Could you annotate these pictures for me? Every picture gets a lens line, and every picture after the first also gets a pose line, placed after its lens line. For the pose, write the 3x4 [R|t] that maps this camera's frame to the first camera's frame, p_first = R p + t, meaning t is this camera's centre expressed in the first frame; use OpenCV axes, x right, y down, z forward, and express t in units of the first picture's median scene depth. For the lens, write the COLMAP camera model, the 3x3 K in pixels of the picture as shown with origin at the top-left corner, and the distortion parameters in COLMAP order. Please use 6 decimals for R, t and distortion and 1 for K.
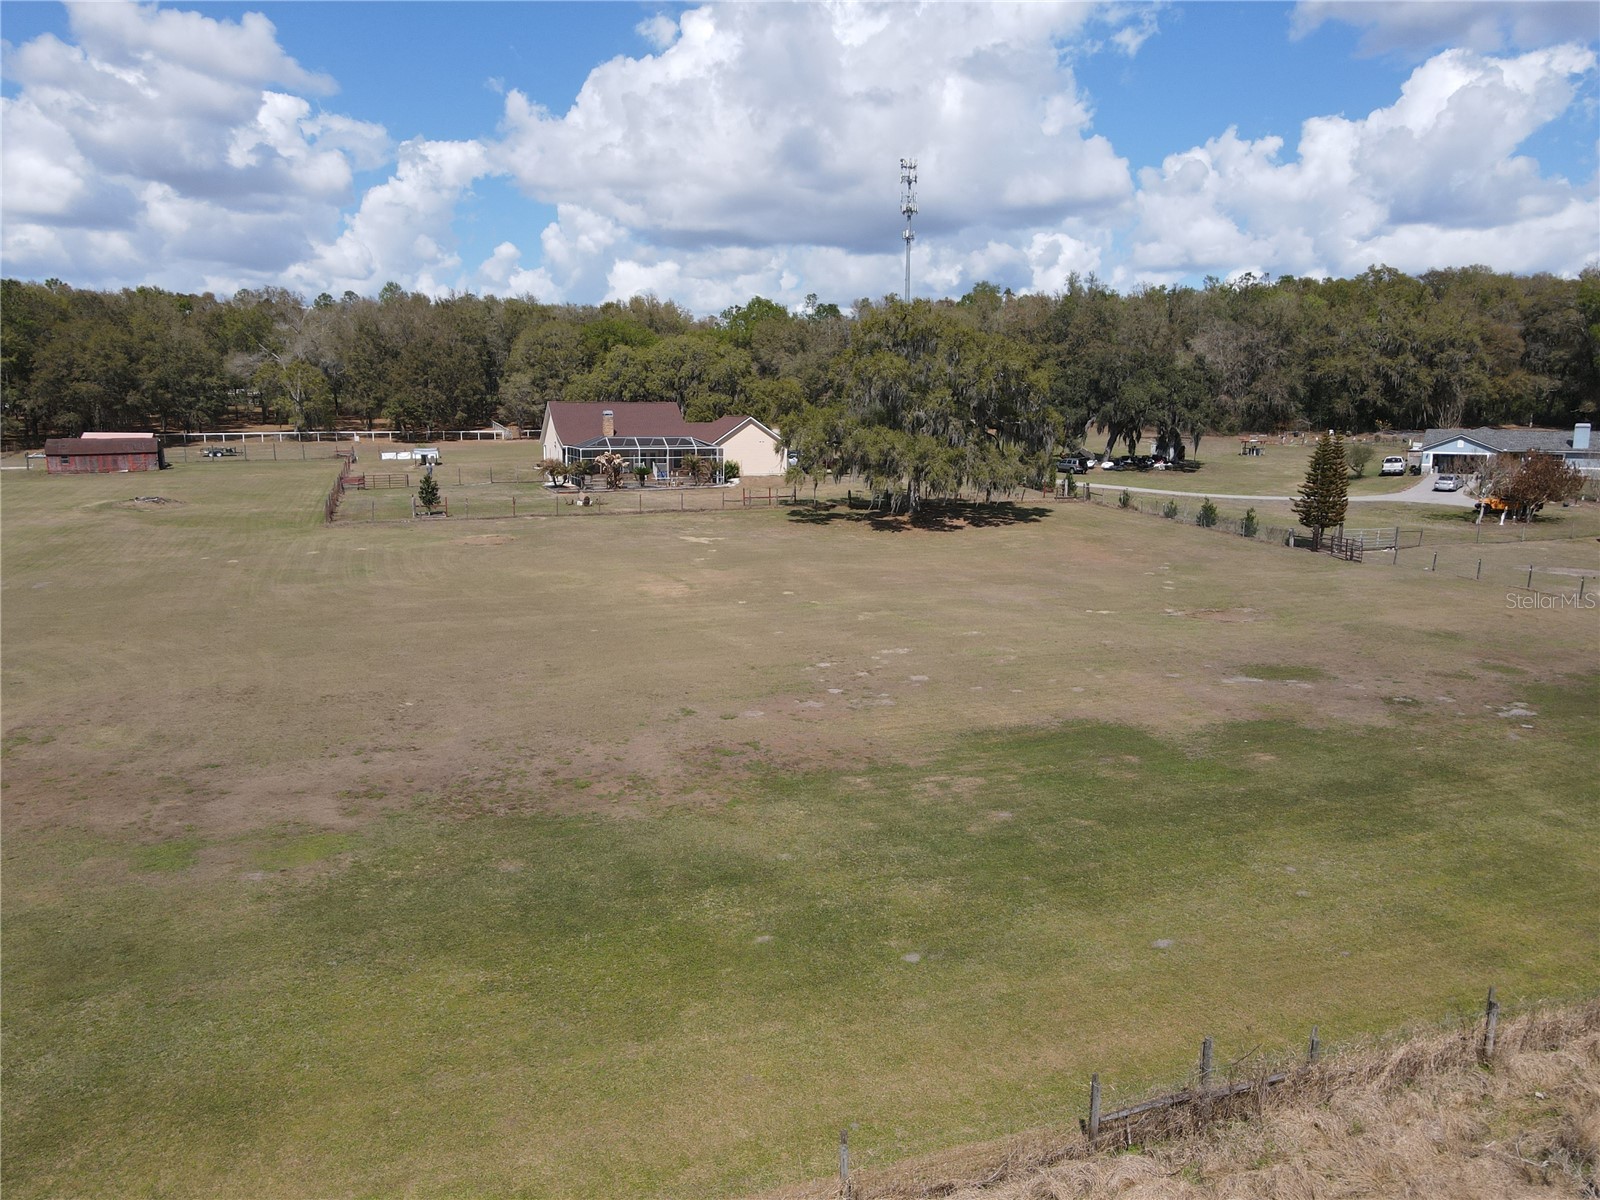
lens RADIAL K [[1168.7, 0, 808.3], [0, 1168.7, 600.3], [0, 0, 1]] dist [0.001959, 0.015235]
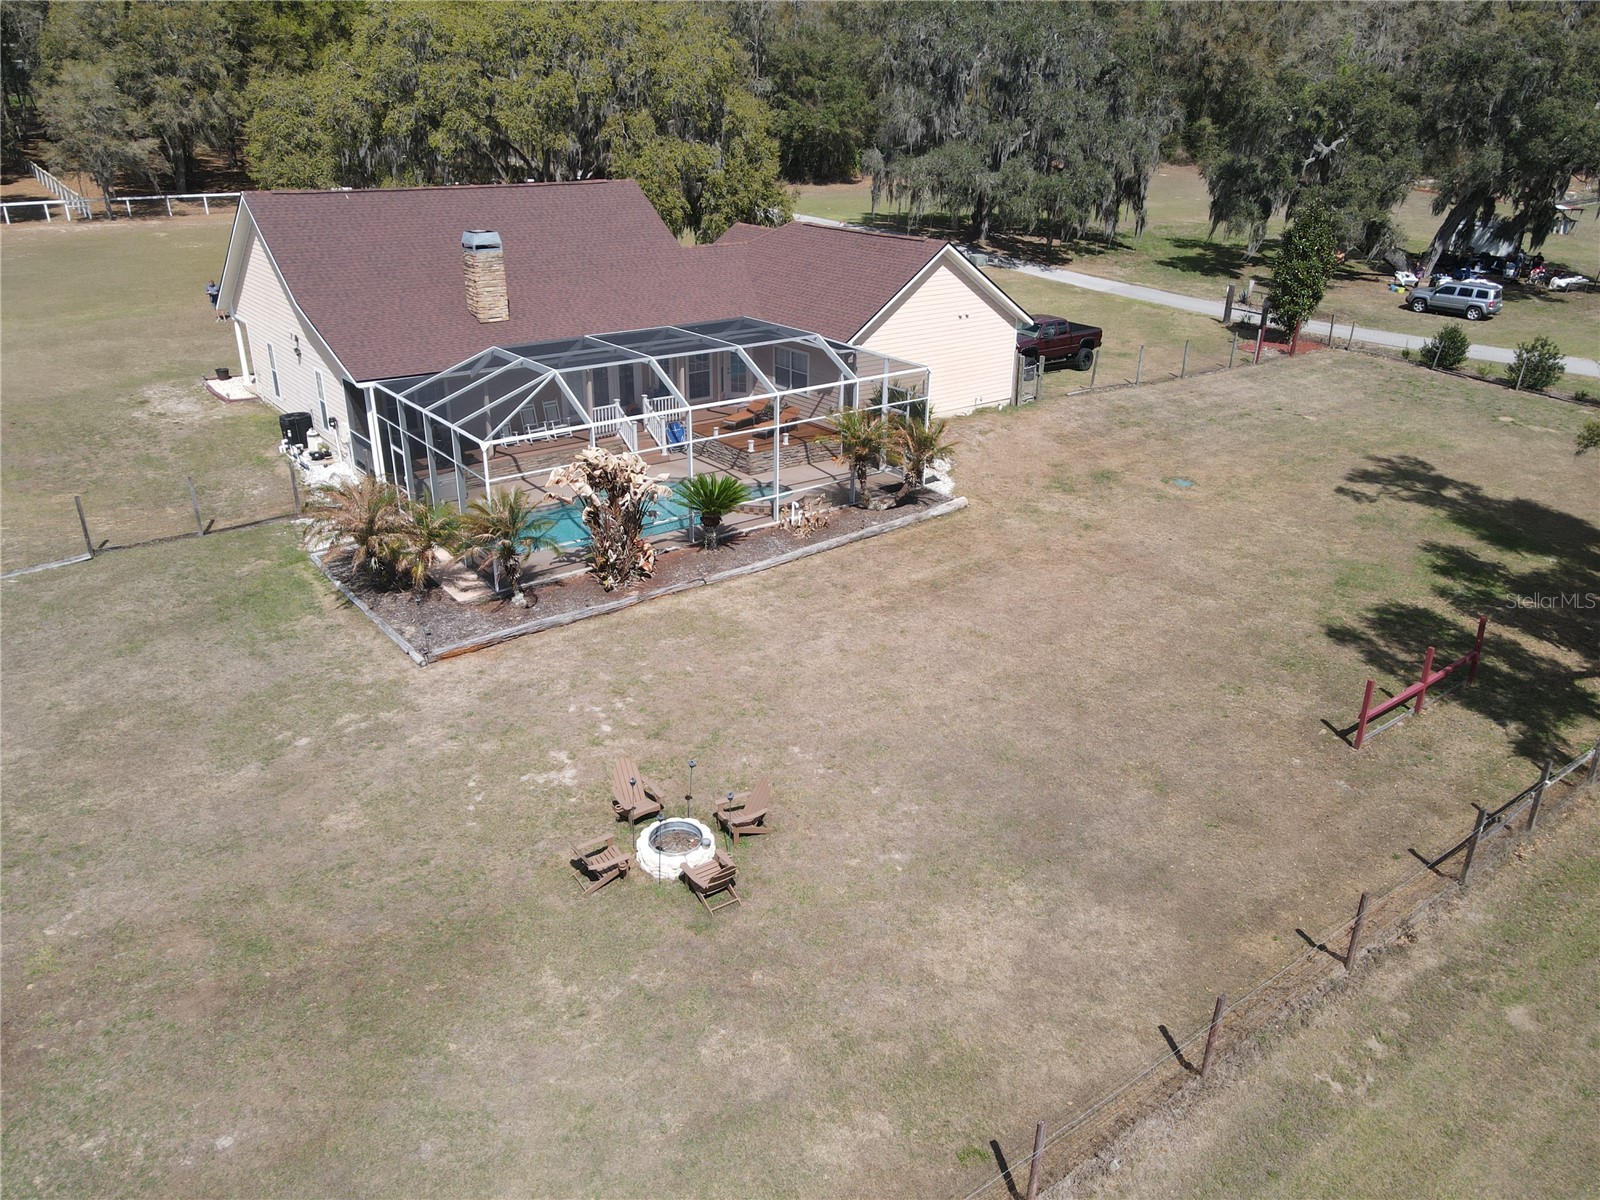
lens RADIAL K [[1168.7, 0, 824.1], [0, 1168.7, 594.3], [0, 0, 1]] dist [0.001959, 0.015235]
pose [[0.956045, -0.111389, 0.271237, -0.121818], [0.042135, 0.967623, 0.248859, -0.098352], [-0.290175, -0.226492, 0.929785, 0.461975]]
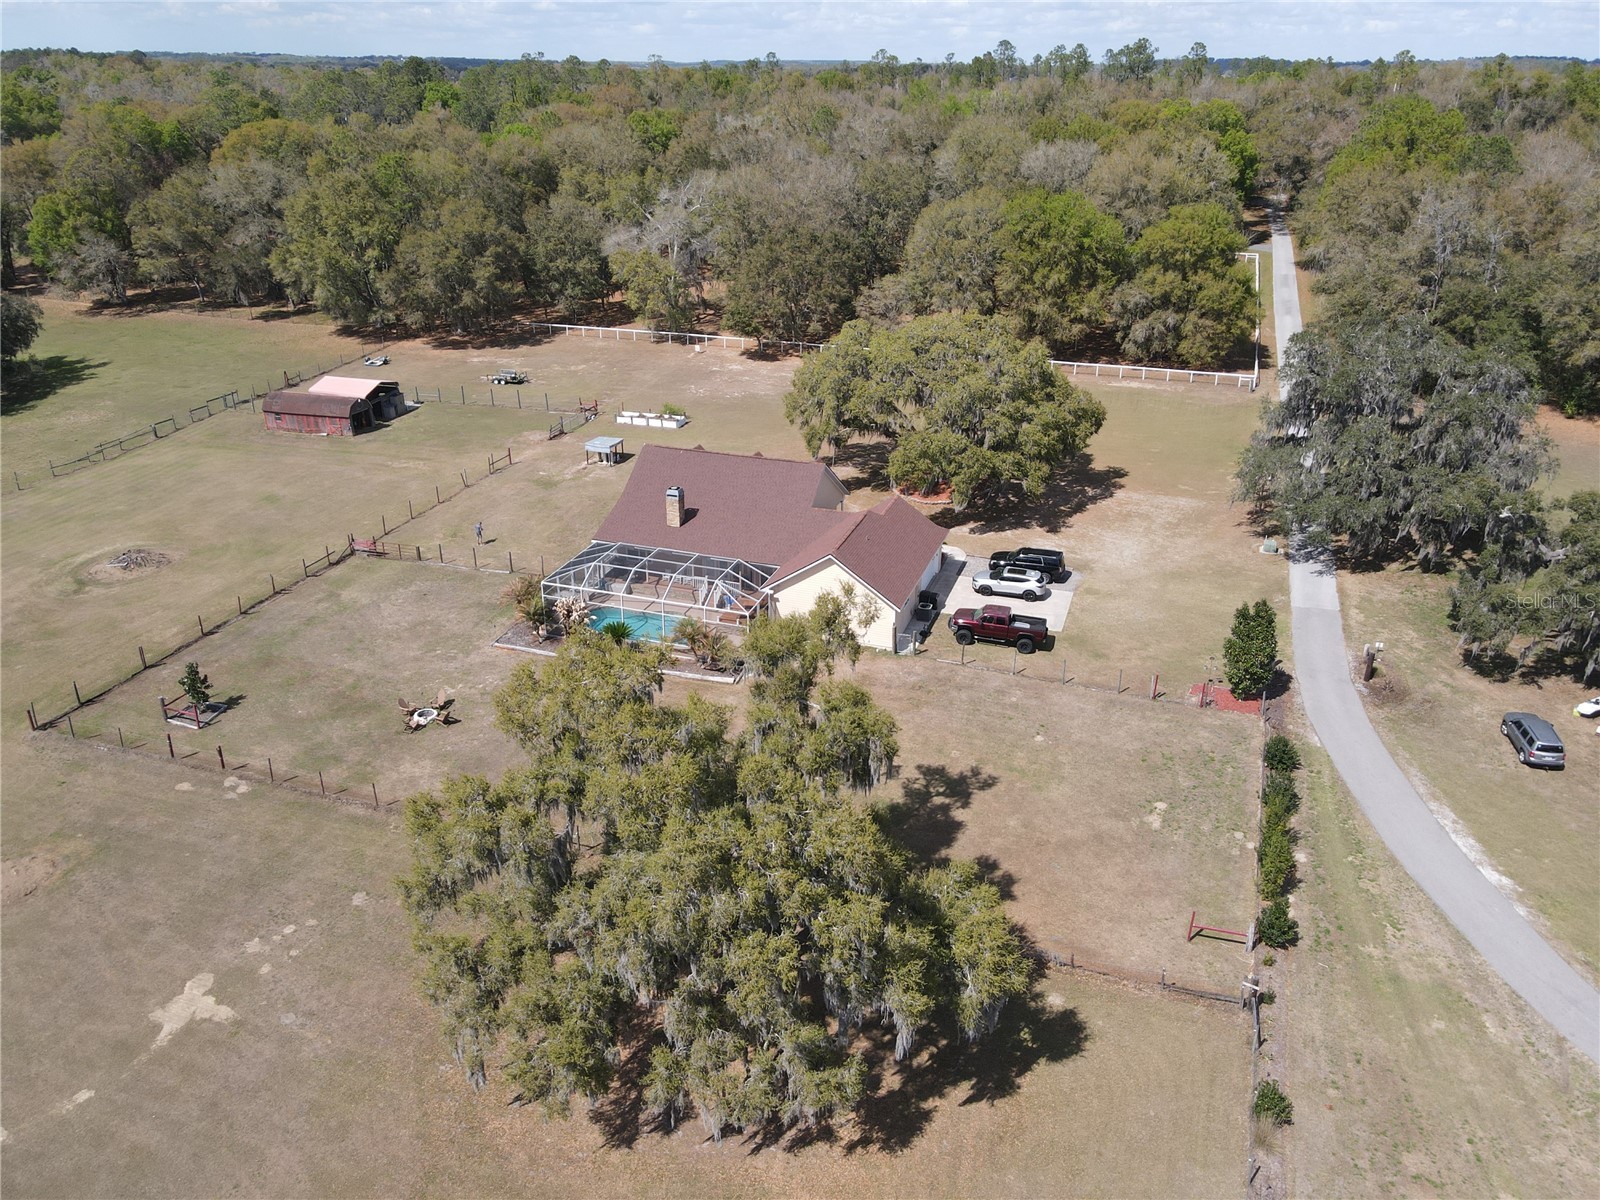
lens RADIAL K [[1168.7, 0, 798.7], [0, 1168.7, 596.3], [0, 0, 1]] dist [0.001959, 0.015235]
pose [[0.771055, 0.271255, -0.576103, 0.212564], [-0.115224, 0.949229, 0.292725, -0.217089], [0.626257, -0.159326, 0.763163, 0.345589]]
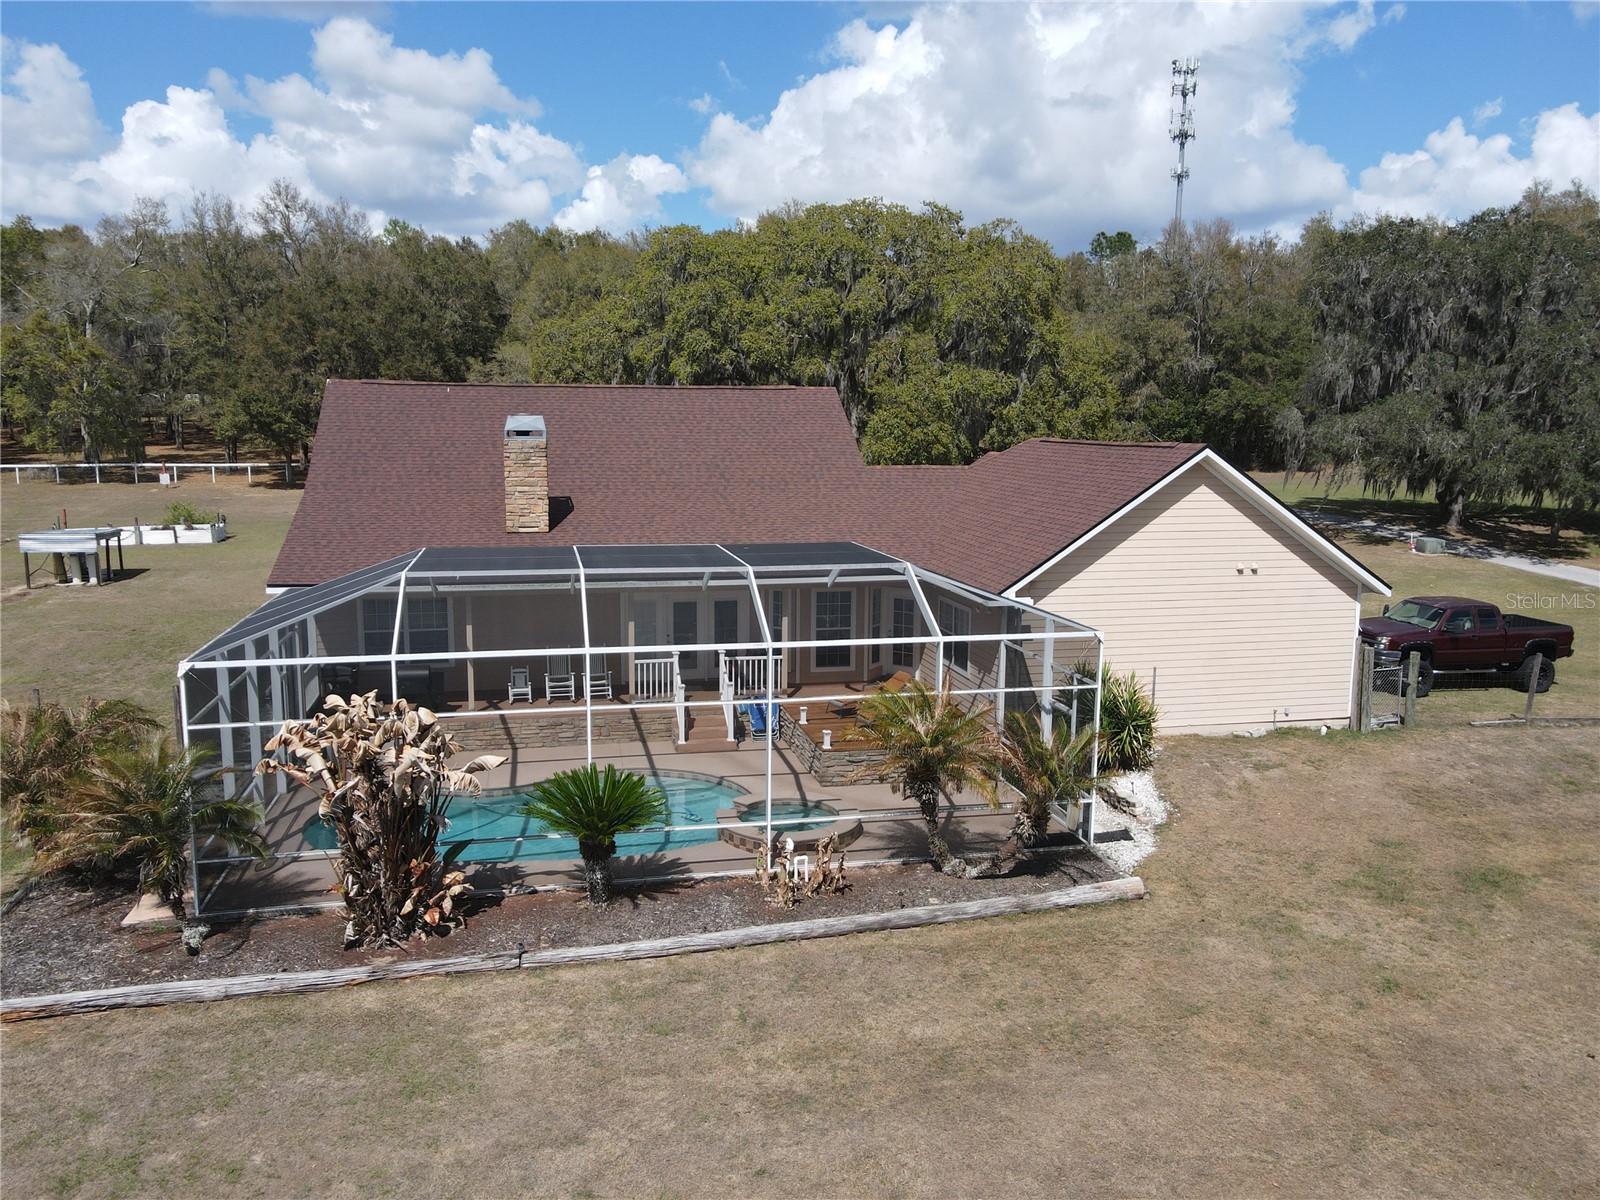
lens RADIAL K [[1168.7, 0, 830.5], [0, 1168.7, 583.9], [0, 0, 1]] dist [0.001959, 0.015235]
pose [[0.989904, 0.021462, -0.140103, -0.053934], [-0.025213, 0.999368, -0.025048, -0.086206], [0.139477, 0.028328, 0.989820, 0.539139]]
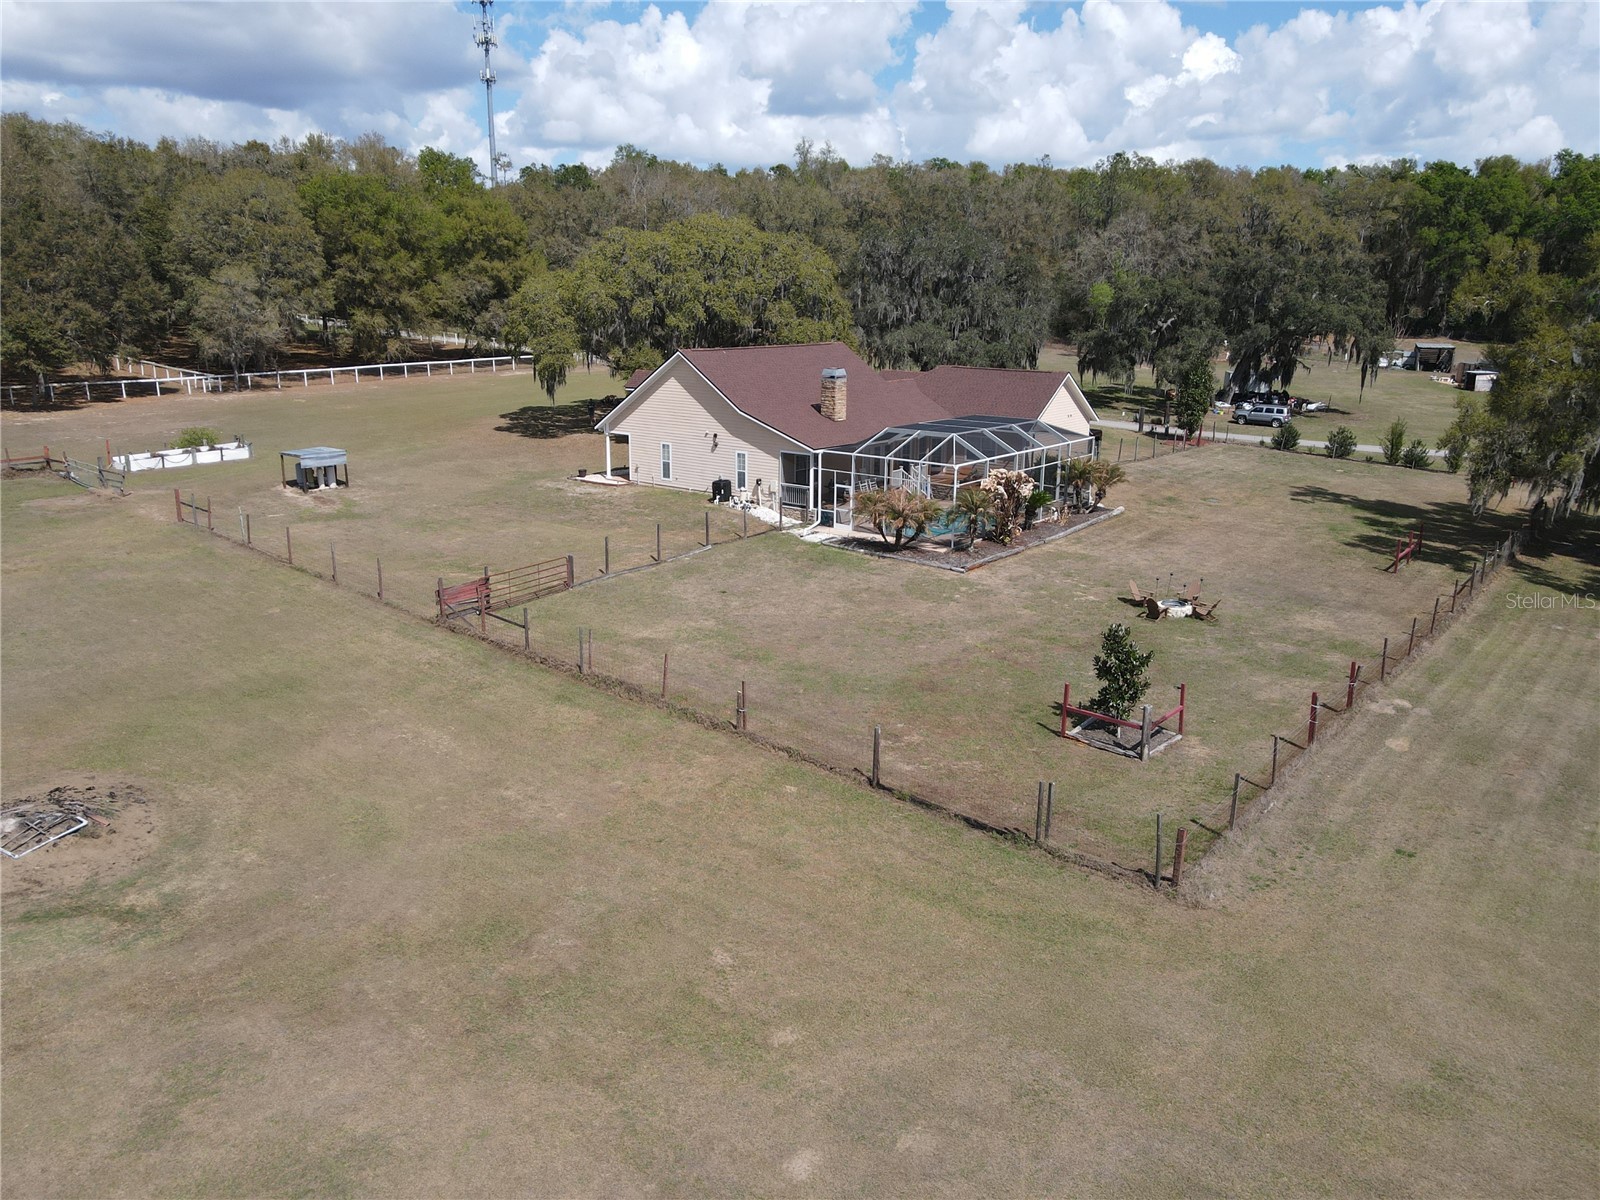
lens RADIAL K [[1168.7, 0, 811.1], [0, 1168.7, 613.0], [0, 0, 1]] dist [0.001959, 0.015235]
pose [[0.854195, -0.136060, 0.501836, -0.308257], [0.080182, 0.988080, 0.131411, -0.085780], [-0.513733, -0.072013, 0.854922, 0.386020]]
